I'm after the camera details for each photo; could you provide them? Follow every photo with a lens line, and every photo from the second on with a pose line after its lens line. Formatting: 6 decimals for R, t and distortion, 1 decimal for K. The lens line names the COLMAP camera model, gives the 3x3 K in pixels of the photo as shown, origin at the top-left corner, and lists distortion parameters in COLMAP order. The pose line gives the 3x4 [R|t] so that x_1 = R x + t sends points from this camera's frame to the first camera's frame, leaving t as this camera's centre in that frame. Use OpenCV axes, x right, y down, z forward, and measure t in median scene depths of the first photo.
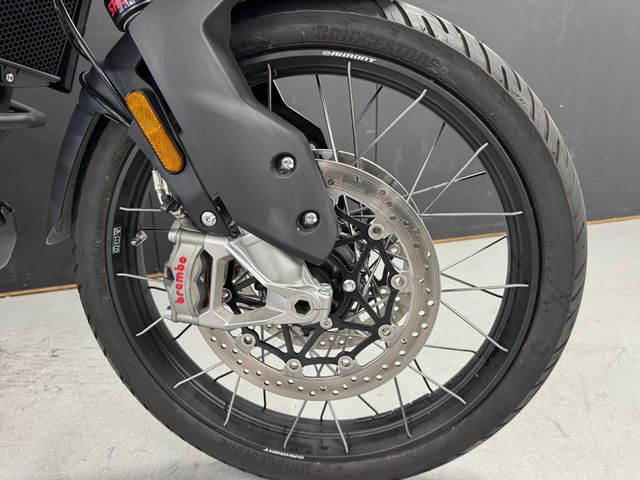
lens RADIAL K [[482.9, 0, 320.0], [0, 482.9, 240.0], [0, 0, 1]] dist [-0.001865, -0.000696]
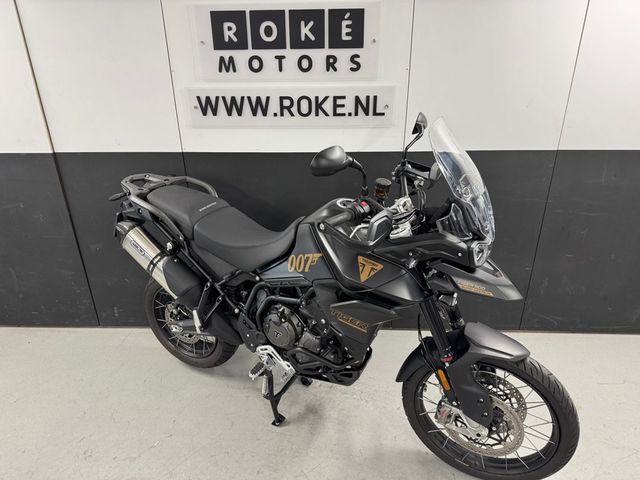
lens RADIAL K [[460.4, 0, 320.0], [0, 460.4, 240.0], [0, 0, 1]] dist [-0.006655, -0.001260]
pose [[0.936754, 0.153022, -0.314762, -0.269791], [-0.109782, 0.982435, 0.150895, -1.568663], [0.332324, -0.106797, 0.937099, -2.275794]]
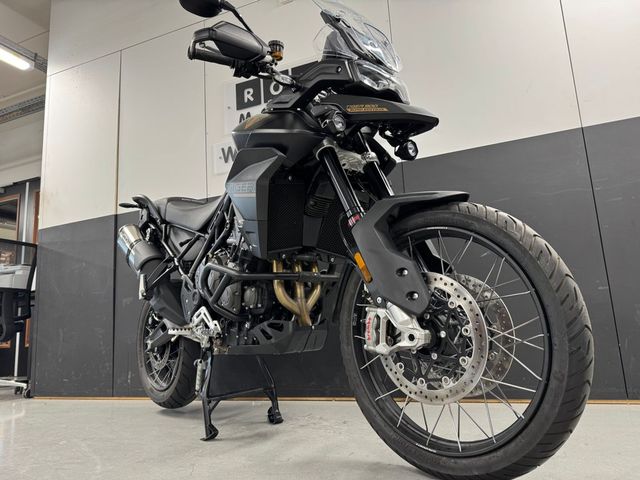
lens RADIAL K [[446.3, 0, 319.8], [0, 446.3, 228.3], [0, 0, 1]] dist [0.008516, 0.001511]
pose [[0.761313, -0.150522, -0.630671, 0.907243], [-0.147126, 0.907204, -0.394125, 0.502019], [0.631472, 0.392841, 0.668520, -0.718396]]
